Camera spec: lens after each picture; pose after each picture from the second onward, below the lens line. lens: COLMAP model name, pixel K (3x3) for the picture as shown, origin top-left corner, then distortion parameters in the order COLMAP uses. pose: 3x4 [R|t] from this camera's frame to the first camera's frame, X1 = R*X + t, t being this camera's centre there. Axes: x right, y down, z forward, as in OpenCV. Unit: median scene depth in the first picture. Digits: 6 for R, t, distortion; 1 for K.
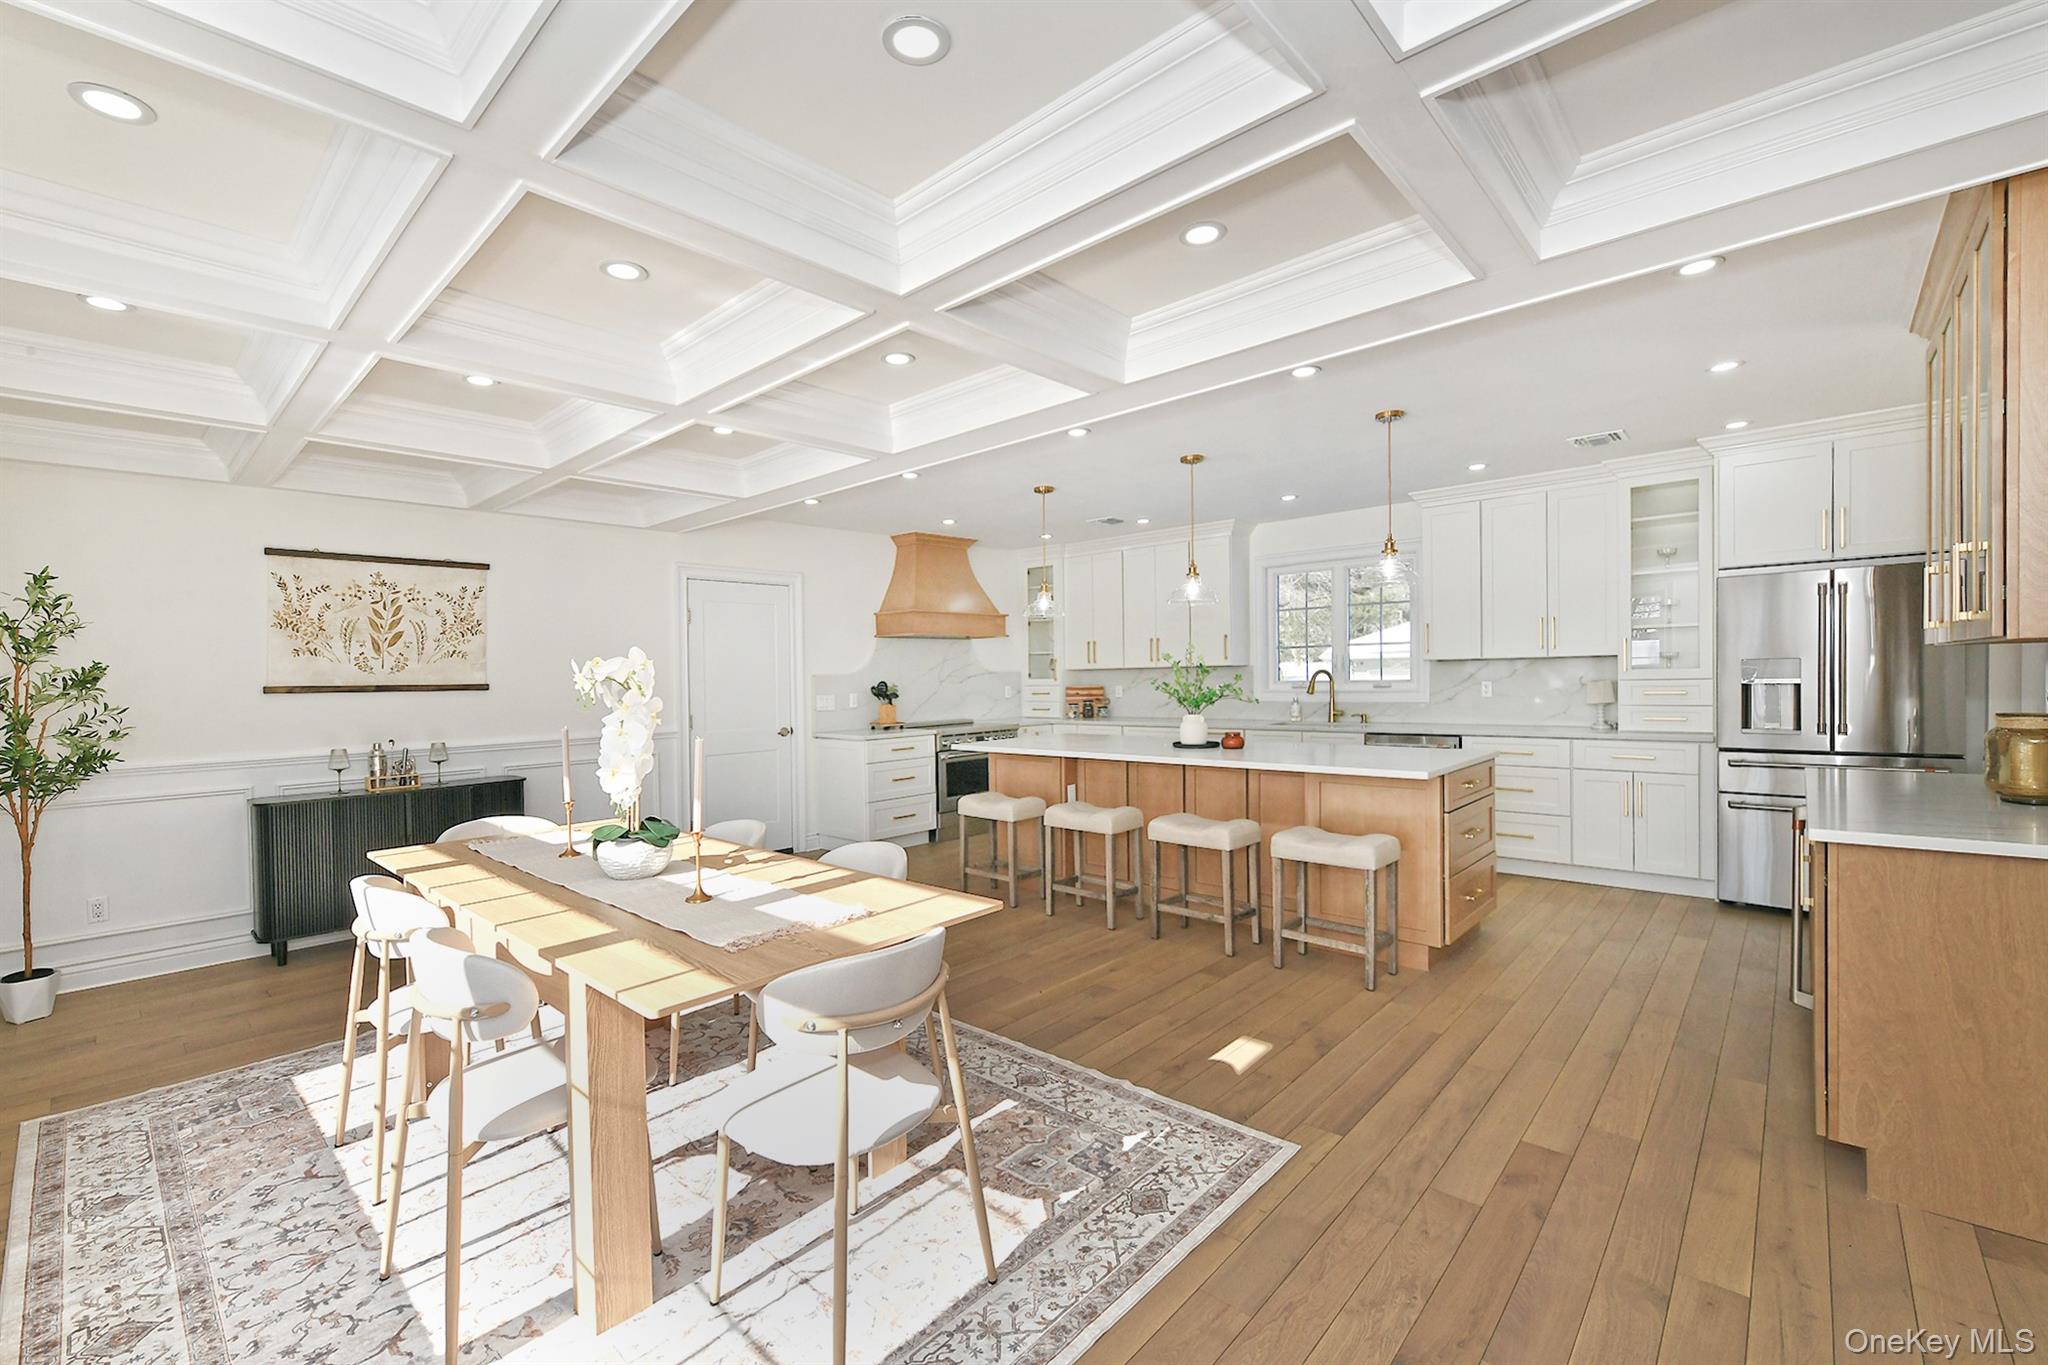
lens RADIAL K [[852.0, 0, 1026.2], [0, 852.0, 676.1], [0, 0, 1]] dist [-0.003931, 0.000169]
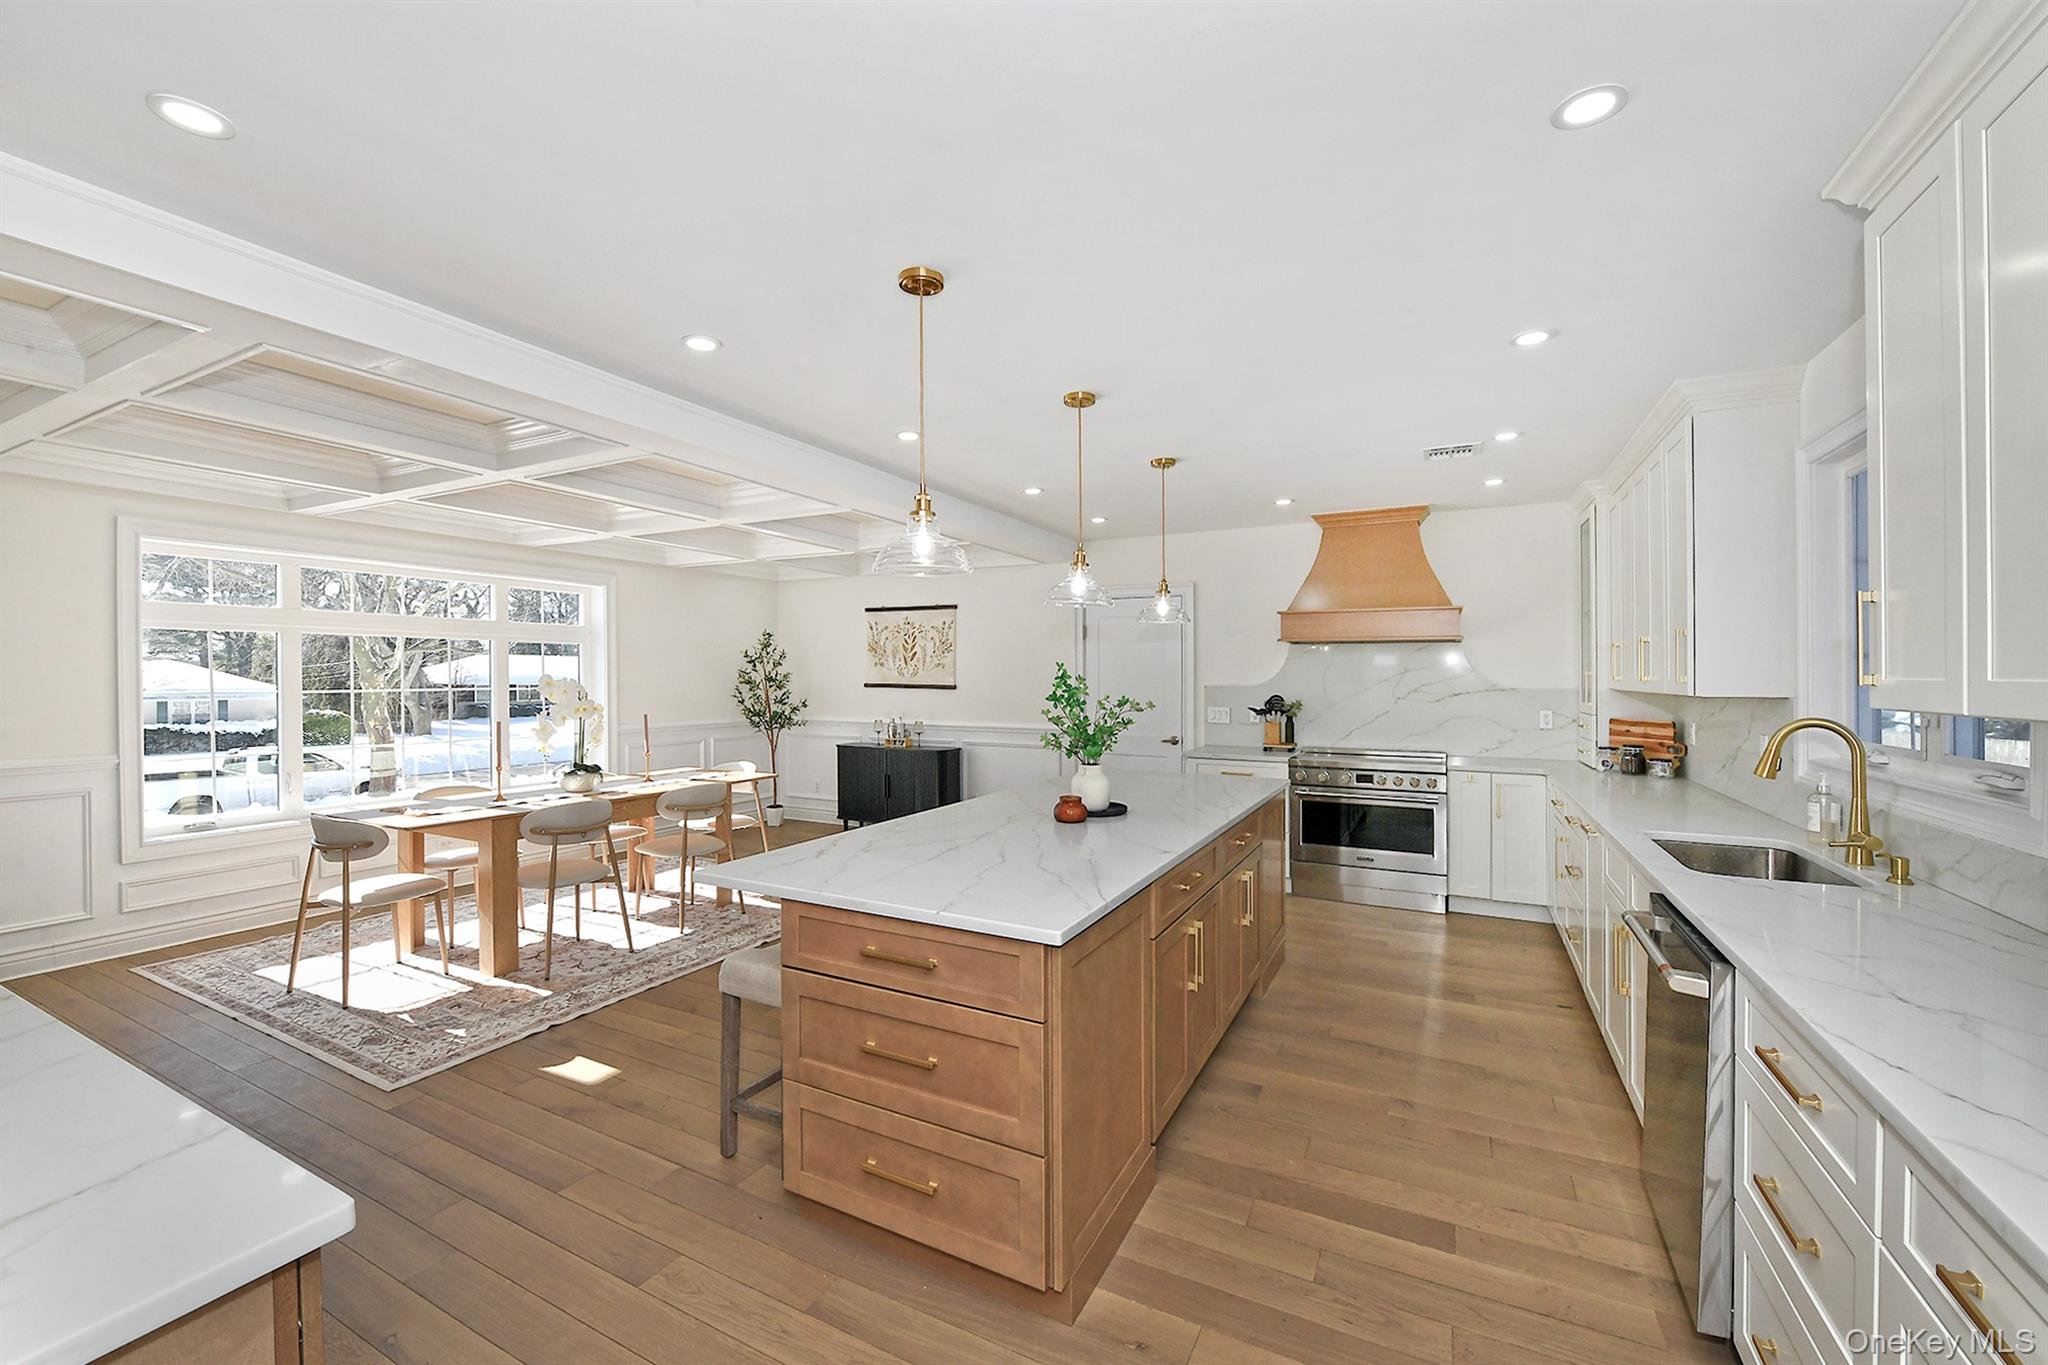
lens RADIAL K [[822.0, 0, 1024.9], [0, 822.0, 669.8], [0, 0, 1]] dist [-0.012277, 0.000173]
pose [[0.263719, 0.016533, -0.964458, 1.125219], [-0.013559, 0.999818, 0.013432, -0.055276], [0.964504, 0.009535, 0.263895, 1.047762]]
